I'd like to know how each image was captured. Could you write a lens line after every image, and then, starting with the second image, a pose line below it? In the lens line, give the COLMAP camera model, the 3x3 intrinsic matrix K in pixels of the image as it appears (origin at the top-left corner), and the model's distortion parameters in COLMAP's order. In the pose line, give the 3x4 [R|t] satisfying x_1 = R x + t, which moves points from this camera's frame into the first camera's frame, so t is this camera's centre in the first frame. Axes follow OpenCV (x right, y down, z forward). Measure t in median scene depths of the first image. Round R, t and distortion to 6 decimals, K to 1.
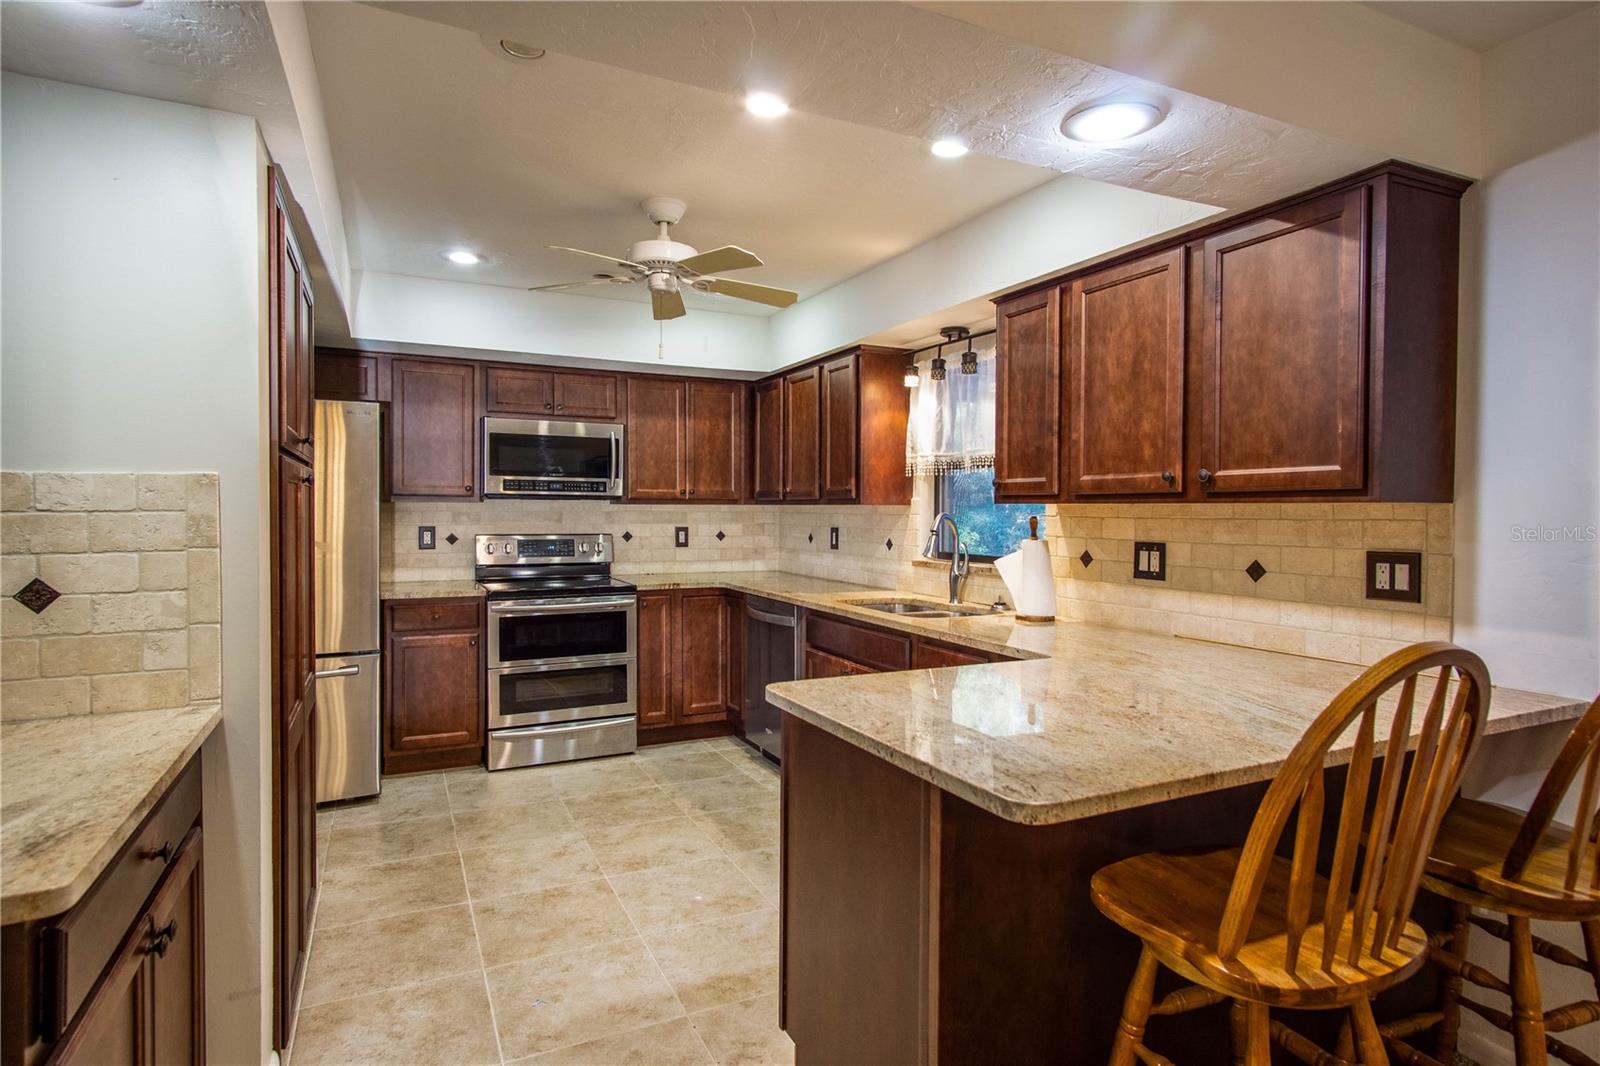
lens RADIAL K [[888.4, 0, 800.3], [0, 888.4, 520.4], [0, 0, 1]] dist [-0.028304, -0.000010]
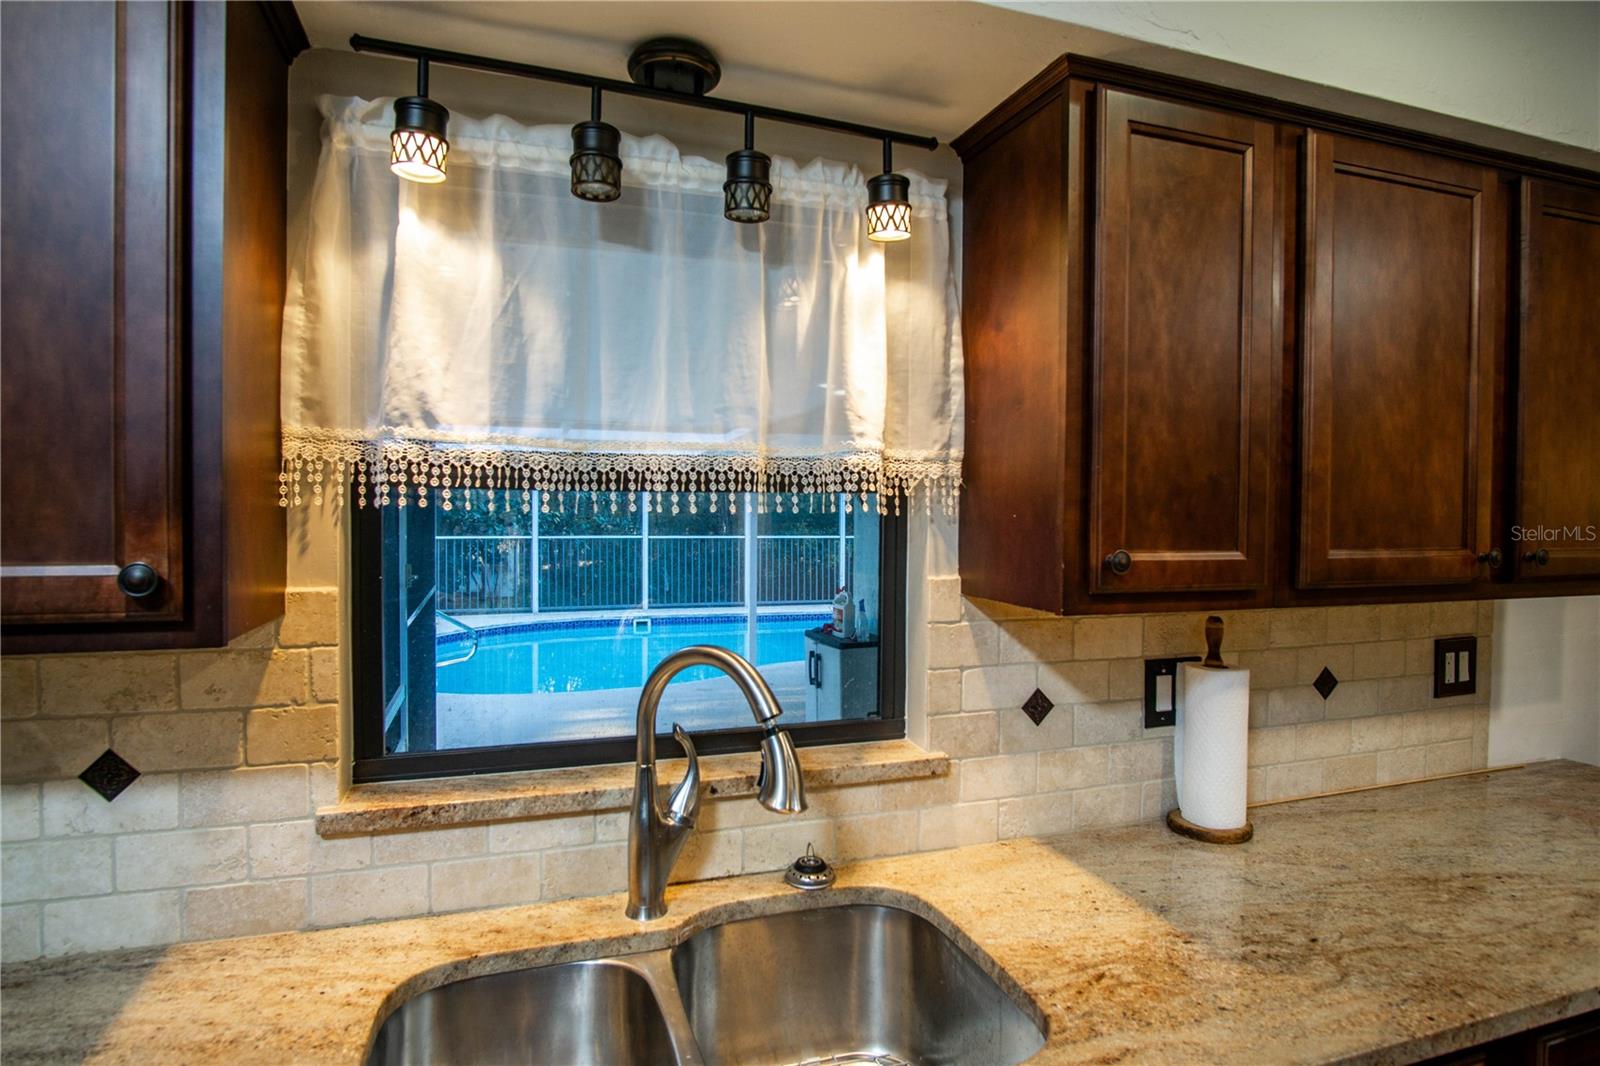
lens RADIAL K [[888.4, 0, 800.3], [0, 888.4, 520.4], [0, 0, 1]] dist [-0.028304, -0.000010]
pose [[0.119187, -0.022482, 0.992617, -0.112707], [0.000391, 0.999745, 0.022597, -0.047205], [-0.992872, -0.002305, 0.119165, 0.748762]]
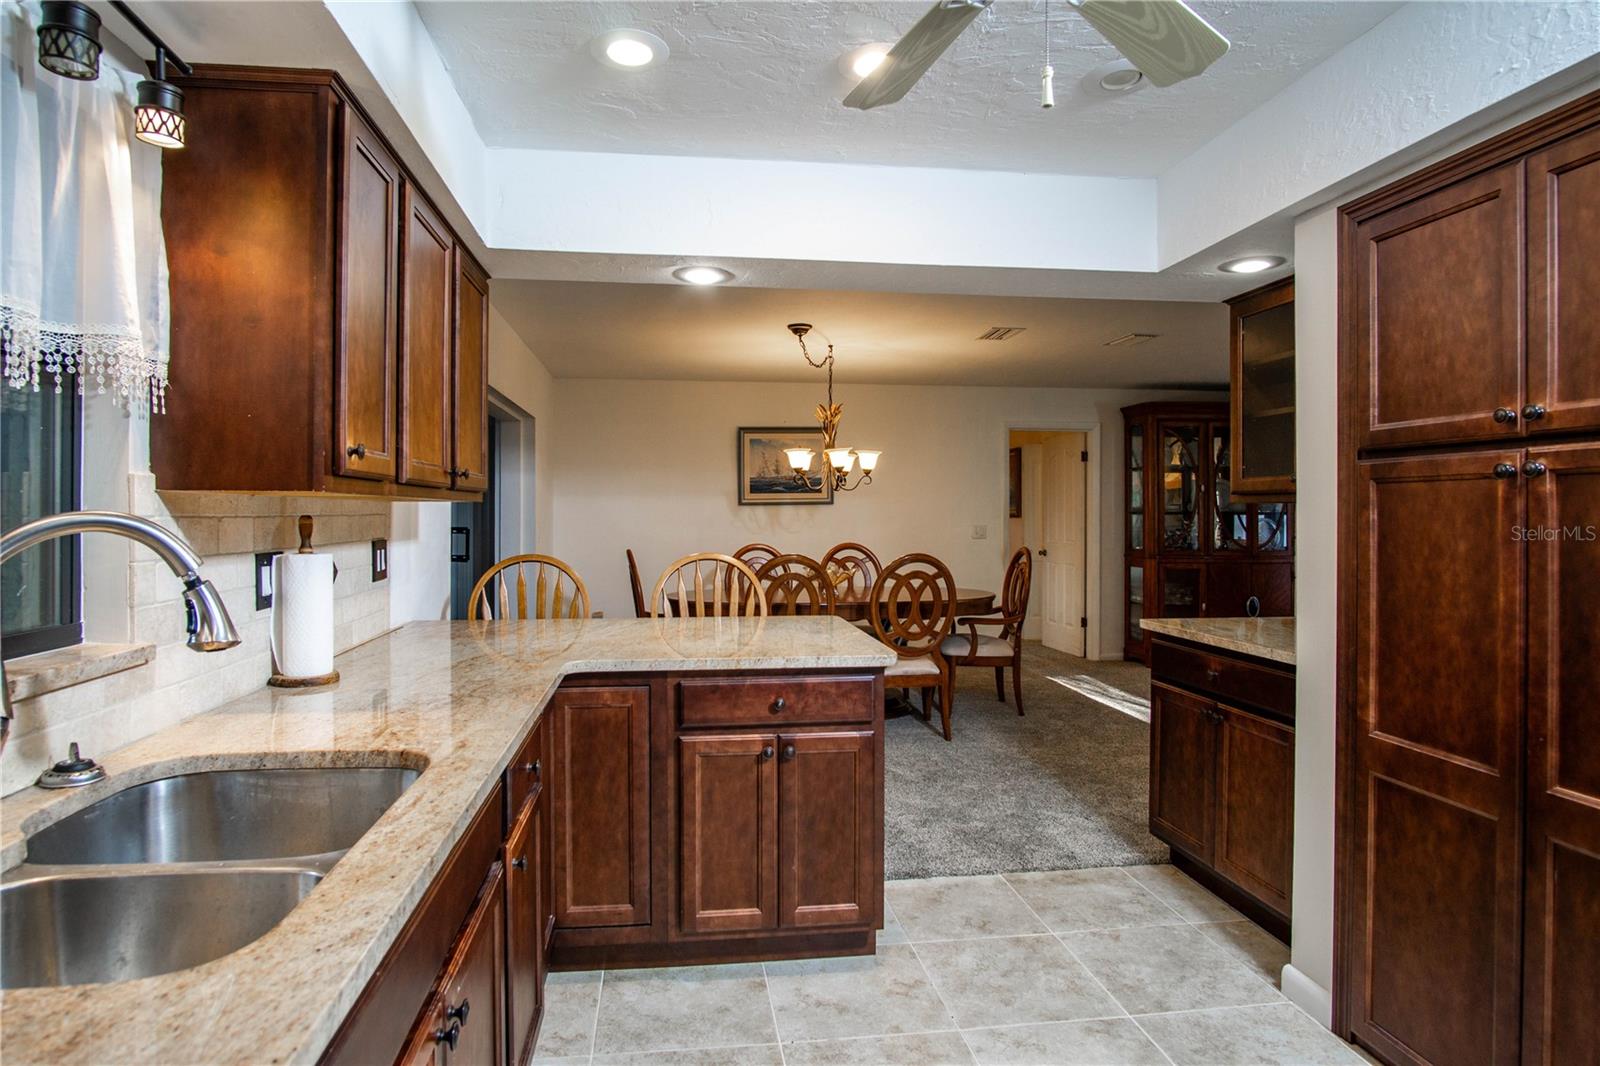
lens RADIAL K [[888.4, 0, 800.3], [0, 888.4, 520.4], [0, 0, 1]] dist [-0.028304, -0.000010]
pose [[-0.955874, -0.005011, 0.293733, -0.121549], [-0.000774, 0.999894, 0.014539, -0.008447], [-0.293775, 0.013670, -0.955777, 0.967342]]
